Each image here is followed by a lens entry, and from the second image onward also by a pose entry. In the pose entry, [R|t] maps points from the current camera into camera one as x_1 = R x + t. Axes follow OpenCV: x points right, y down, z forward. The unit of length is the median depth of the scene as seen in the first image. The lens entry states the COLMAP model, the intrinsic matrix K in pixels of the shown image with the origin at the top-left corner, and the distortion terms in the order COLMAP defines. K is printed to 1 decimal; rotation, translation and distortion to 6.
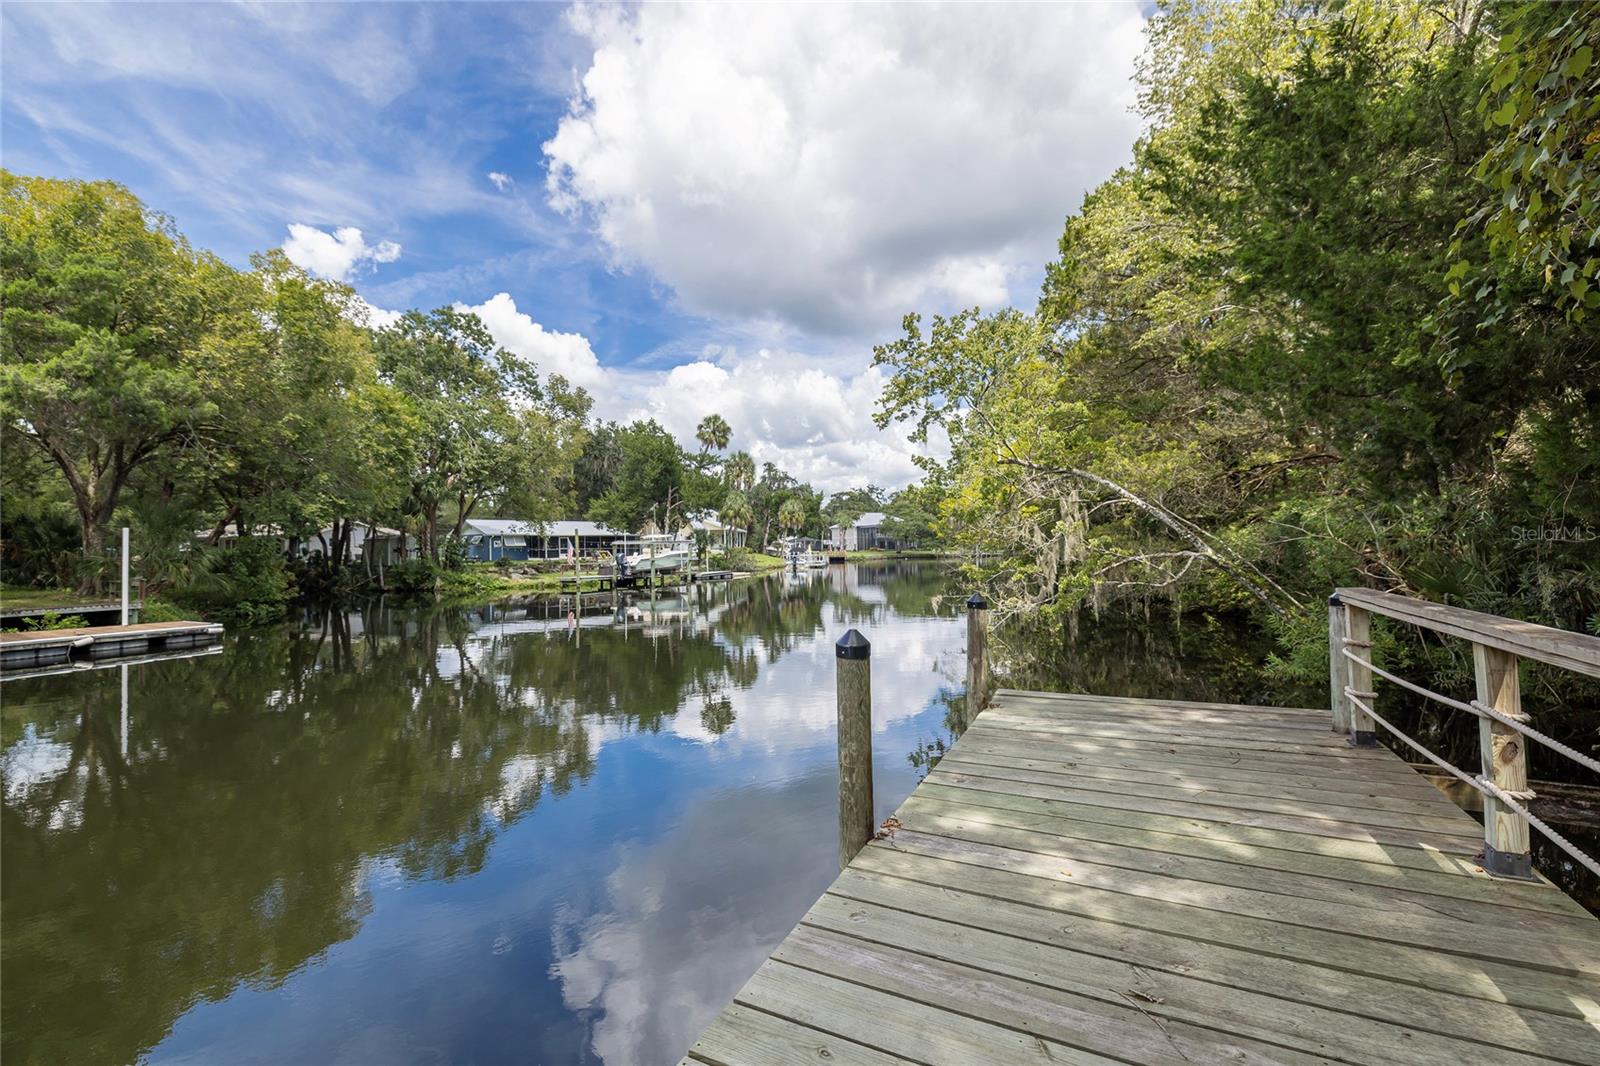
lens RADIAL K [[663.6, 0, 800.0], [0, 663.6, 533.0], [0, 0, 1]] dist [-0.006743, 0.001218]
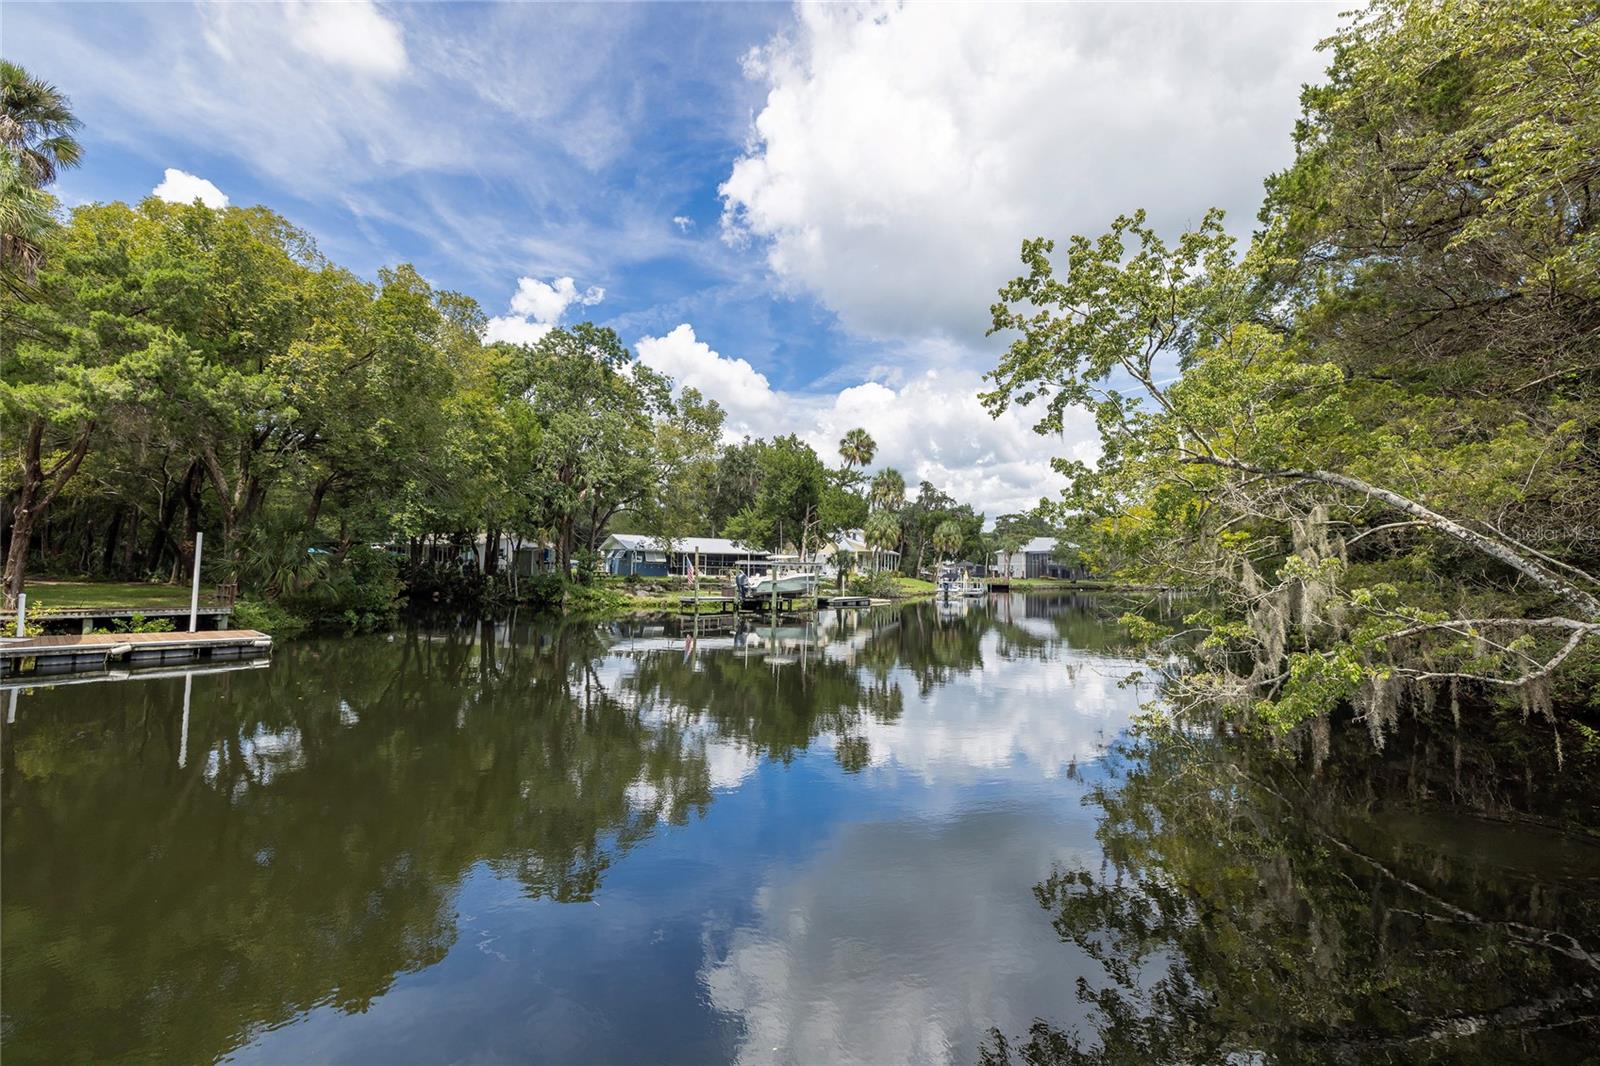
lens RADIAL K [[665.5, 0, 802.2], [0, 665.5, 523.8], [0, 0, 1]] dist [-0.000146, 0.000142]
pose [[0.969399, 0.019493, -0.244716, 0.029085], [-0.030669, 0.998649, -0.041942, -0.002143], [0.243568, 0.048164, 0.968687, 0.081480]]
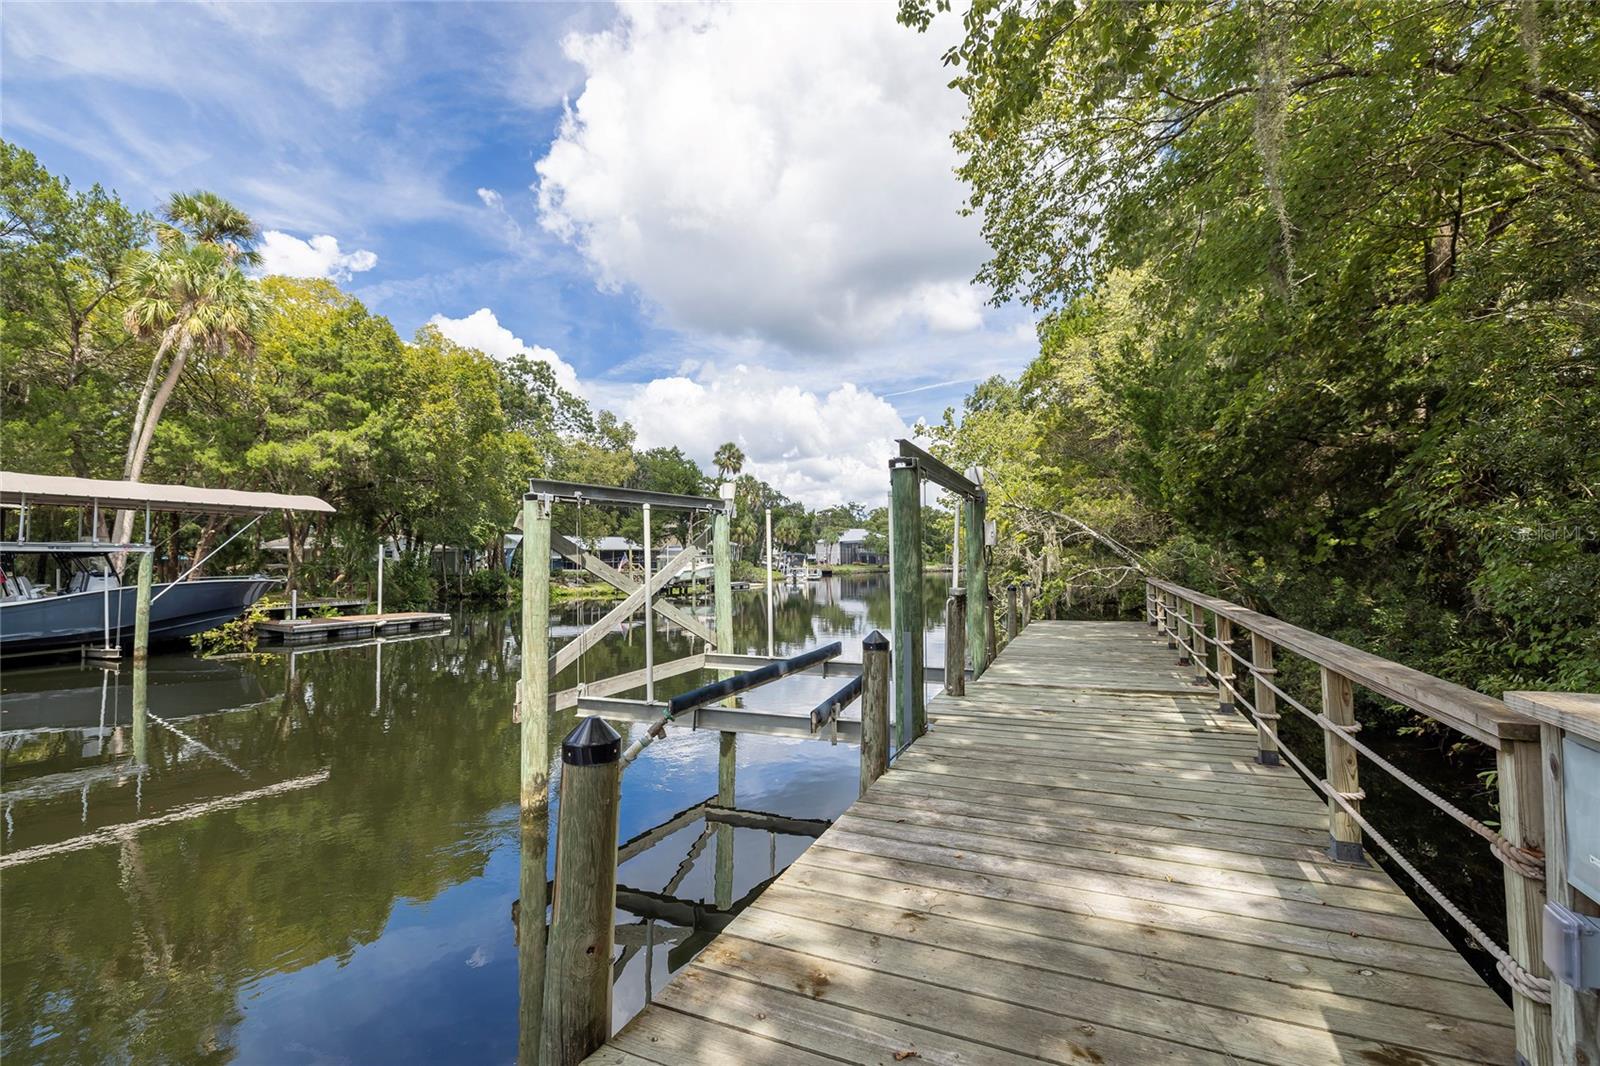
lens RADIAL K [[665.4, 0, 793.8], [0, 665.4, 537.9], [0, 0, 1]] dist [-0.008160, 0.000040]
pose [[0.999396, 0.008083, 0.033795, -0.062592], [-0.007622, 0.999876, -0.013752, -0.002950], [-0.033902, 0.013487, 0.999334, -0.135908]]
